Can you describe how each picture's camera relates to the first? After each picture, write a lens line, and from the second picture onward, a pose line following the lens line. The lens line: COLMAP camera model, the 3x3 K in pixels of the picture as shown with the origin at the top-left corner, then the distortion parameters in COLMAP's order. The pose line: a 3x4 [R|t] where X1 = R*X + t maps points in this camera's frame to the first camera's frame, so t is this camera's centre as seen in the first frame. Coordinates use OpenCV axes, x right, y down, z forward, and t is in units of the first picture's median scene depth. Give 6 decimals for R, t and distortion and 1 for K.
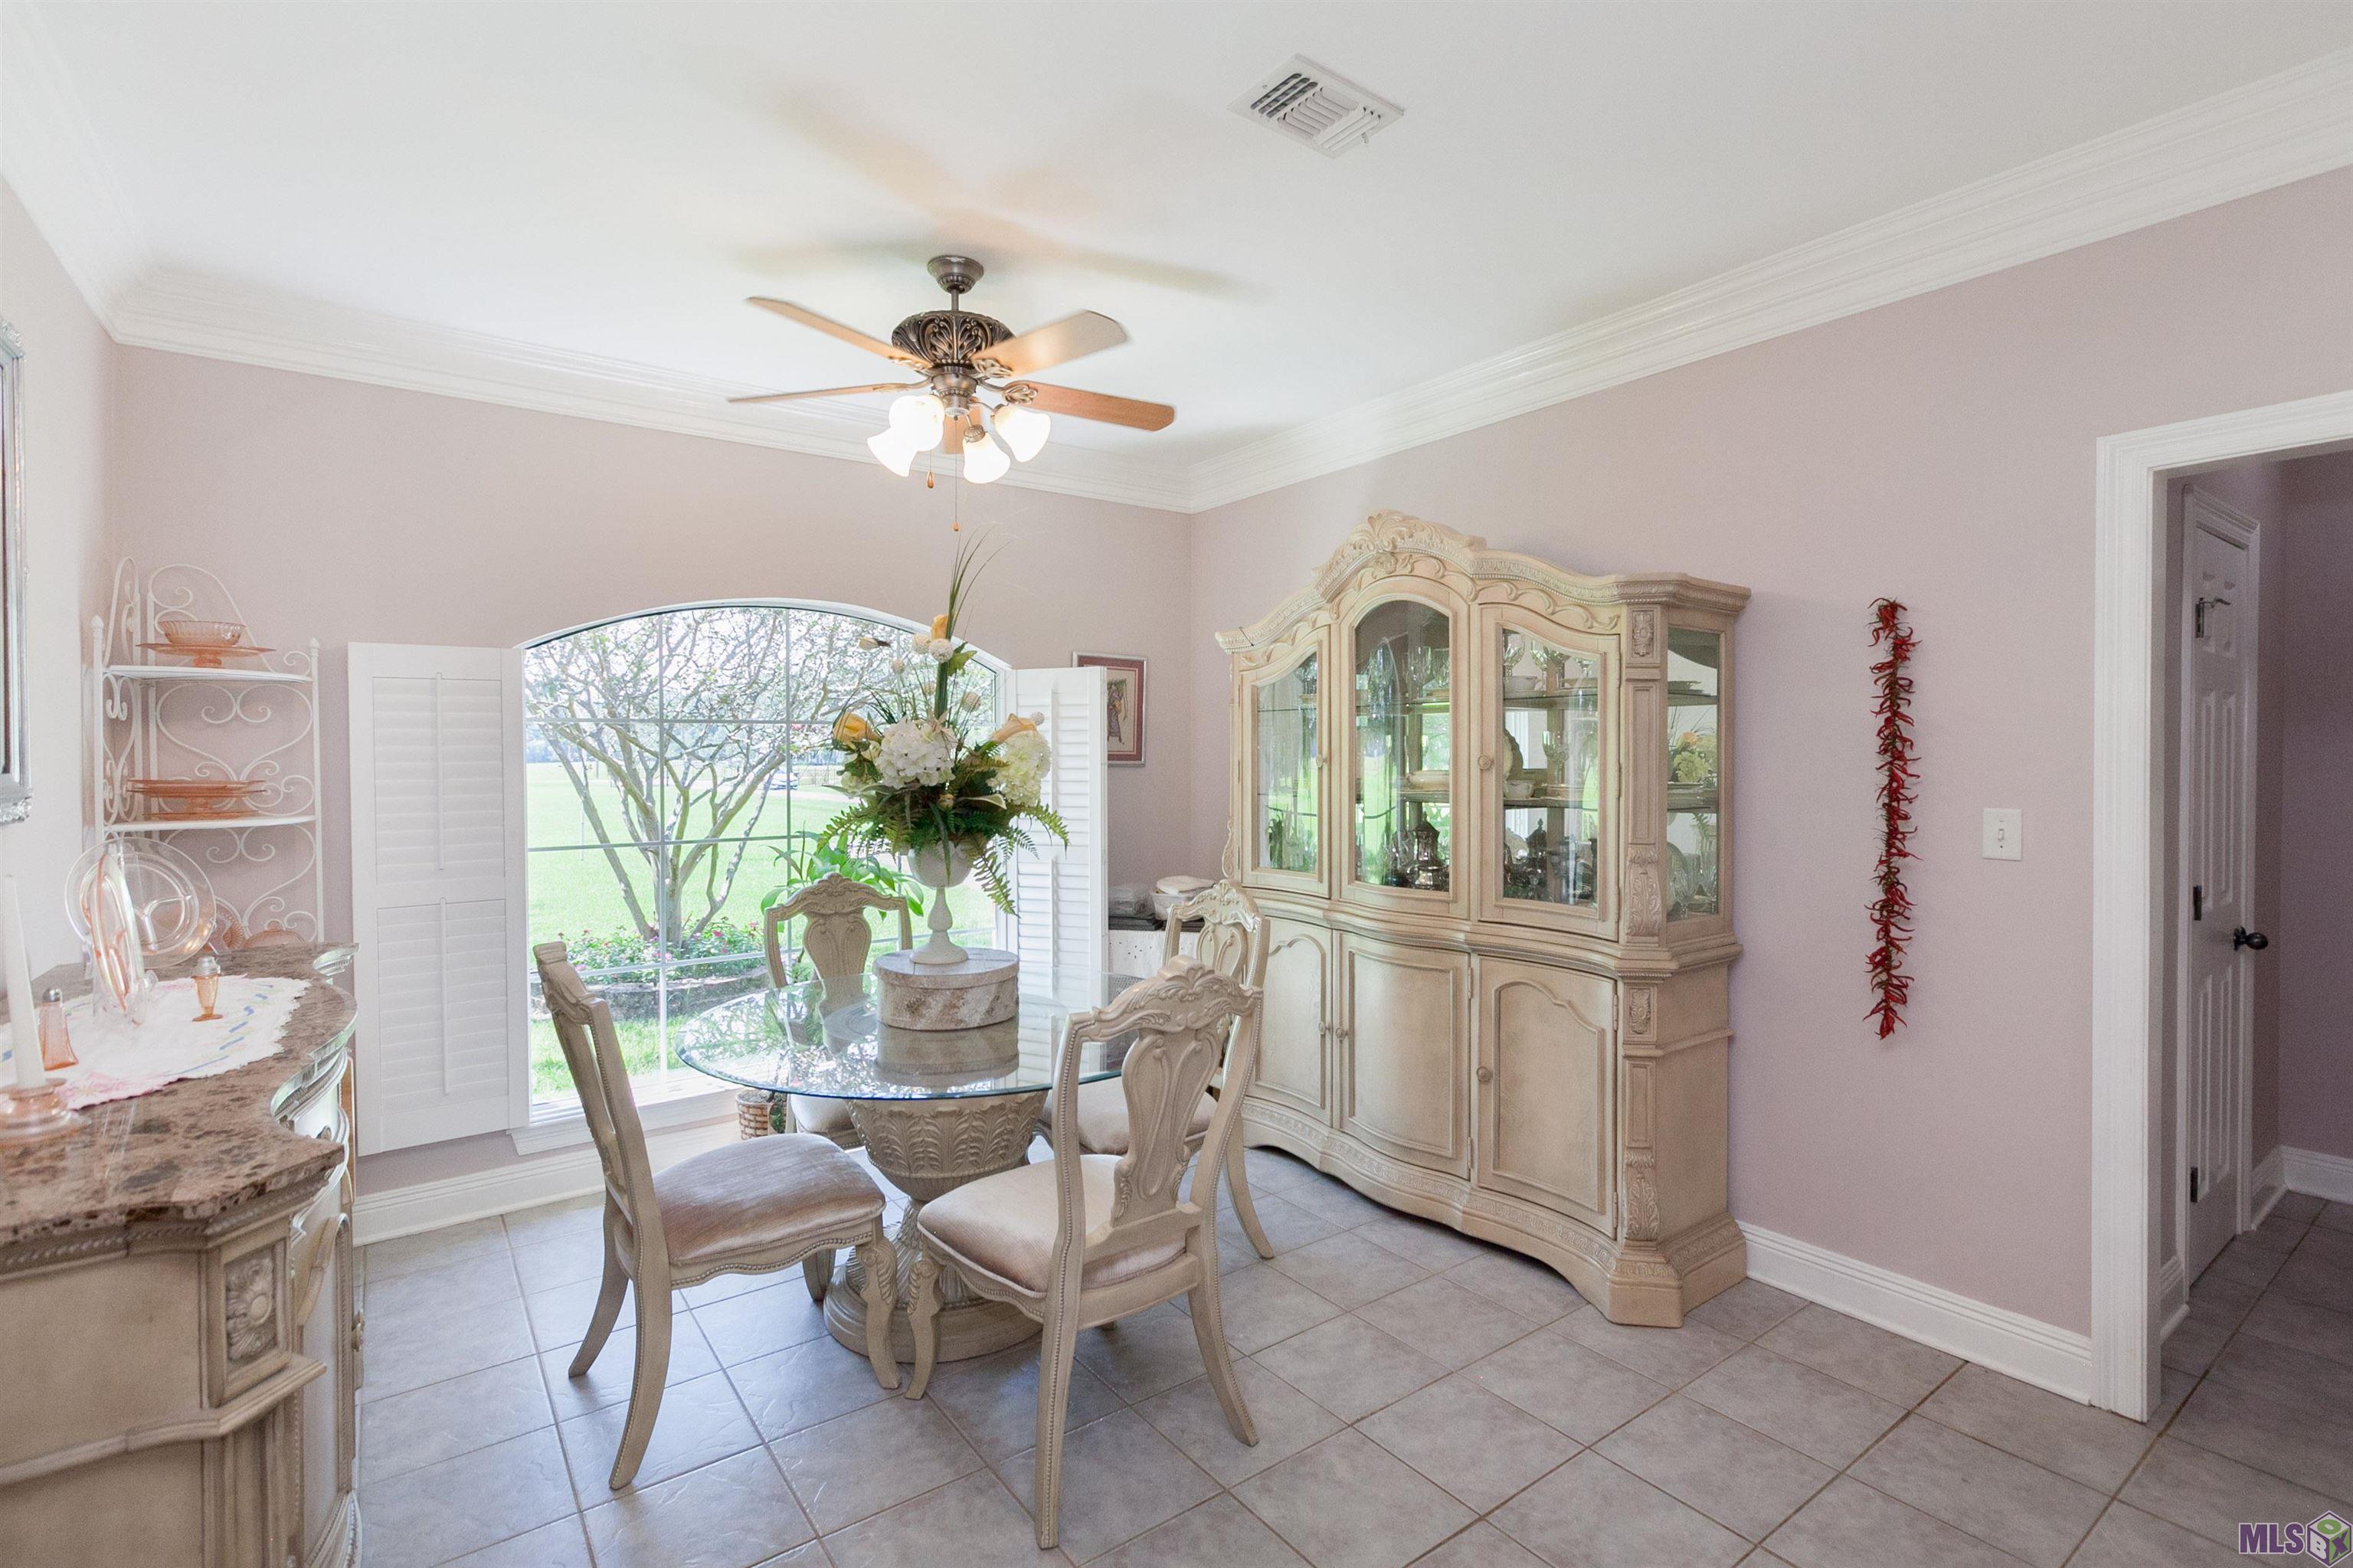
lens RADIAL K [[1085.8, 0, 1172.4], [0, 1085.8, 776.1], [0, 0, 1]] dist [0.003590, -0.002032]
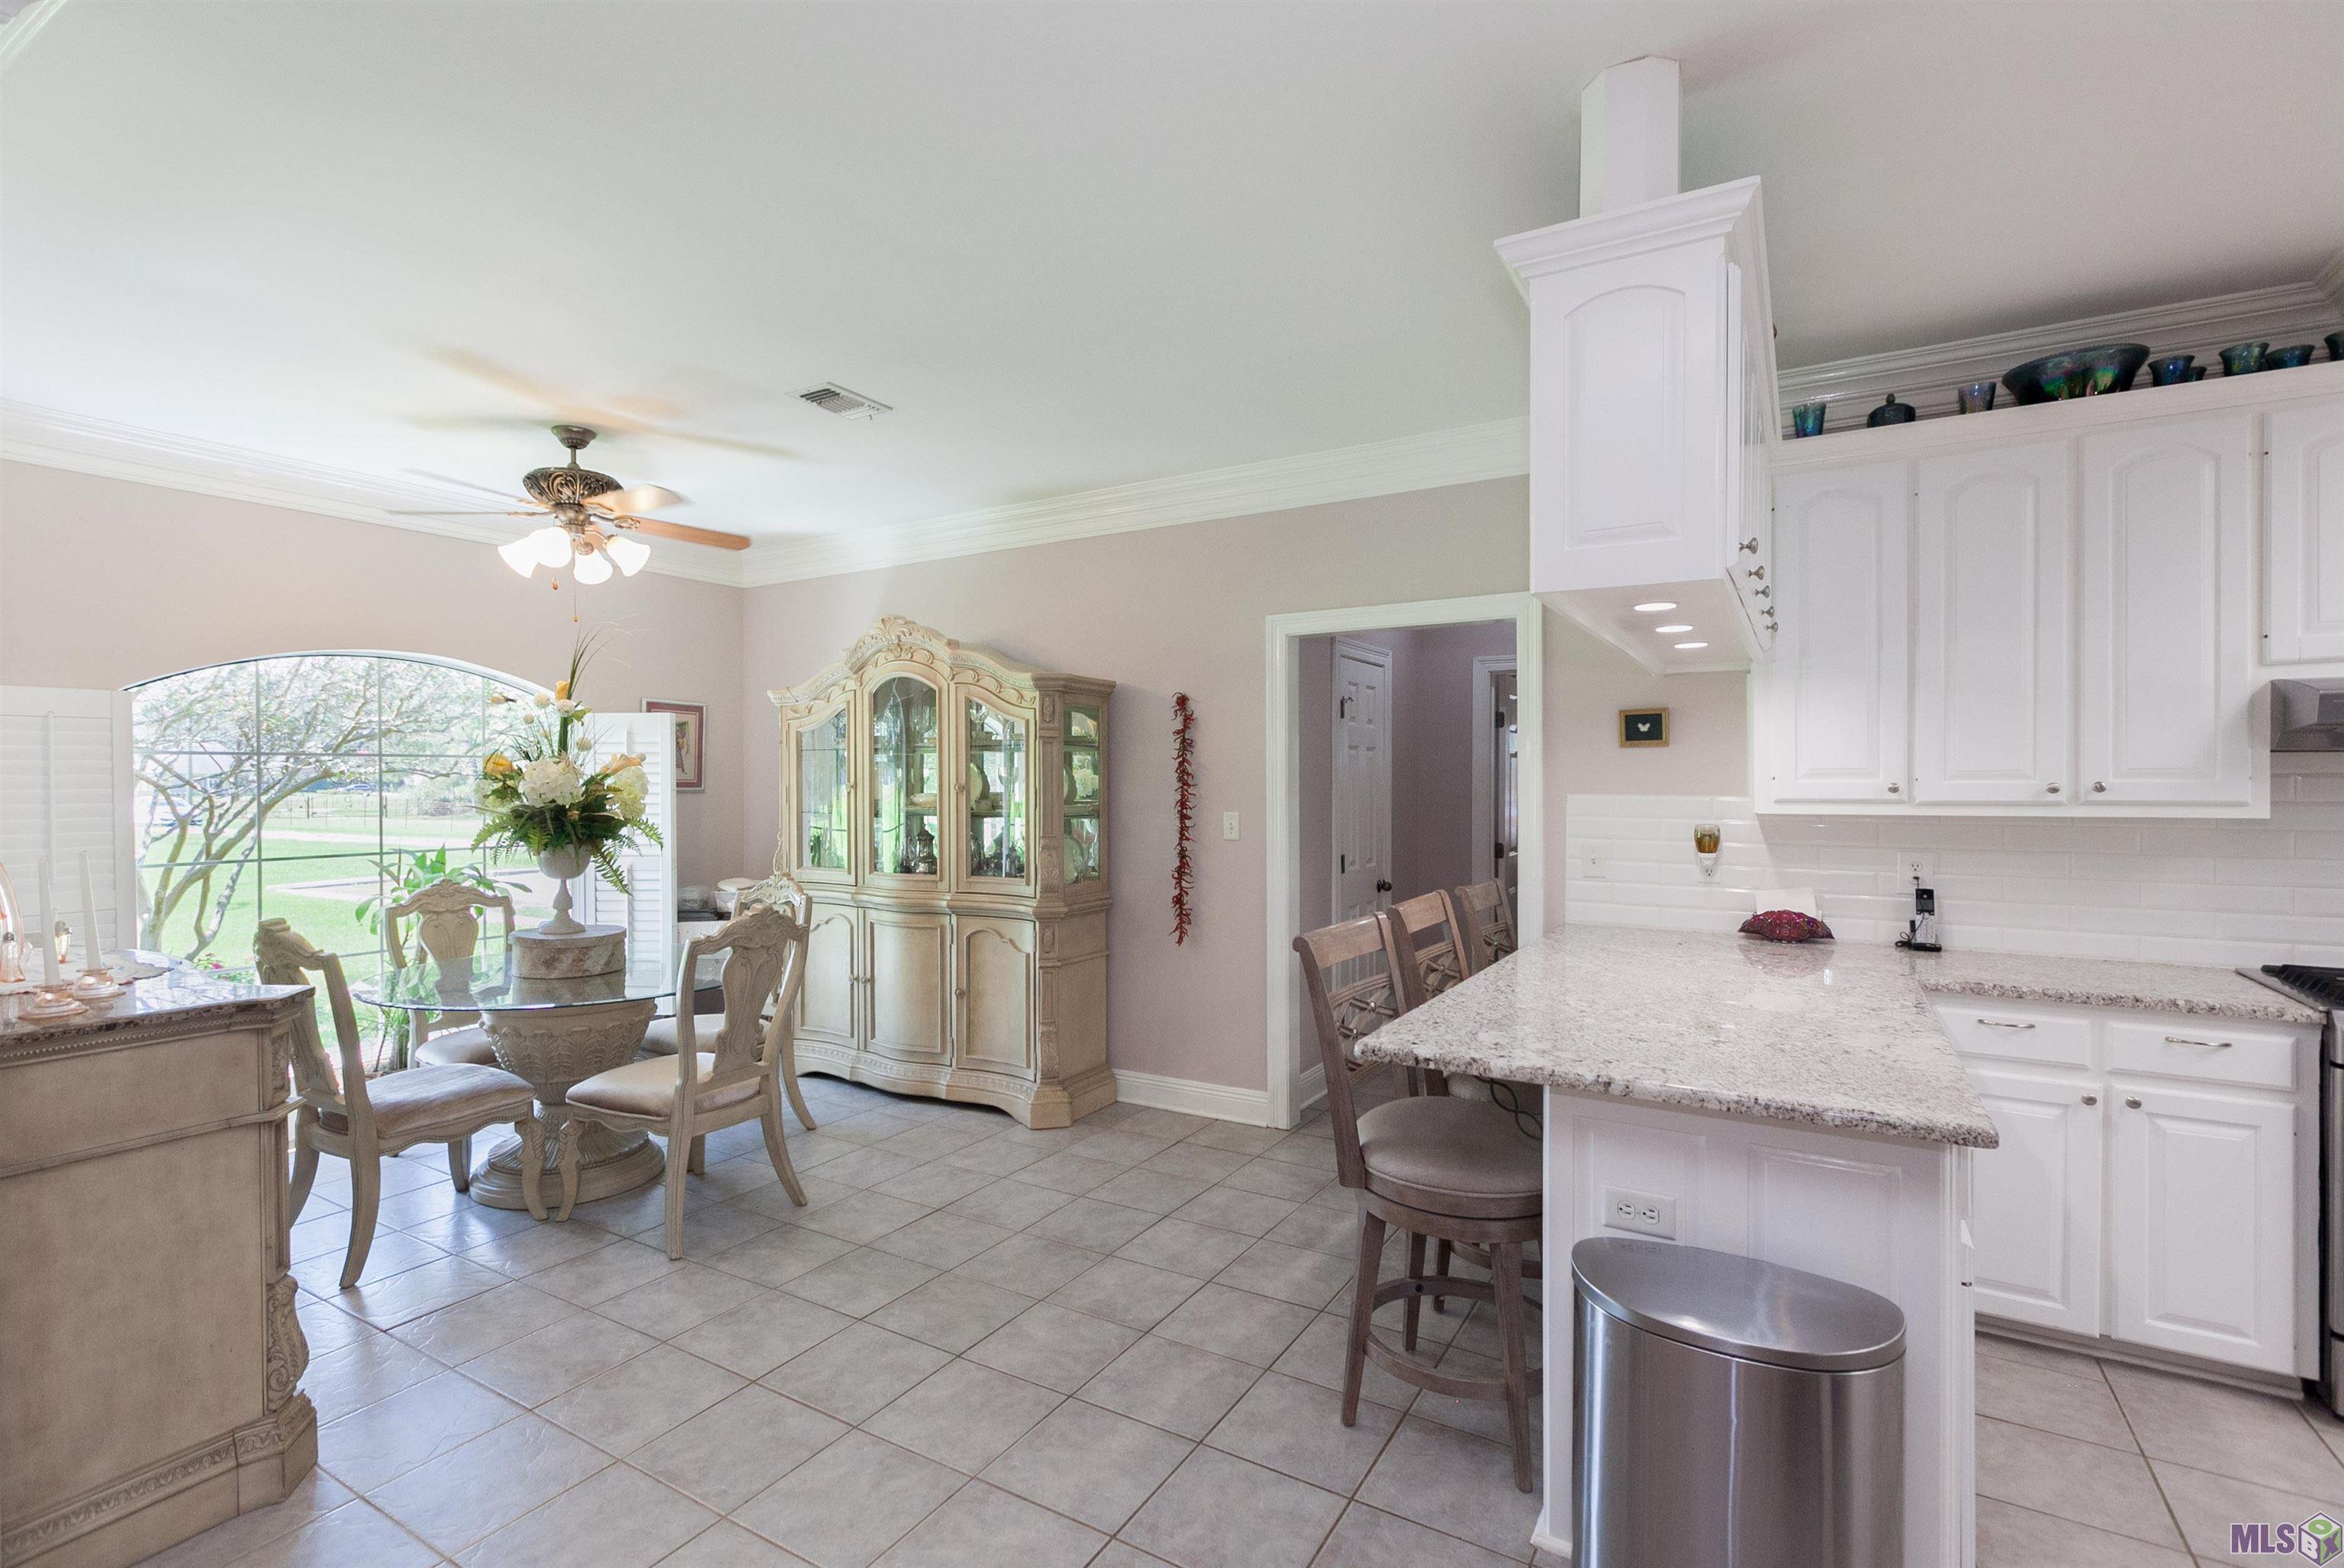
lens RADIAL K [[1081.6, 0, 1148.6], [0, 1081.6, 790.4], [0, 0, 1]] dist [0.003590, -0.002032]
pose [[0.923017, -0.003598, 0.384742, -0.055722], [0.008111, 0.999916, -0.010106, 0.009495], [-0.384673, 0.012448, 0.922969, -0.557150]]
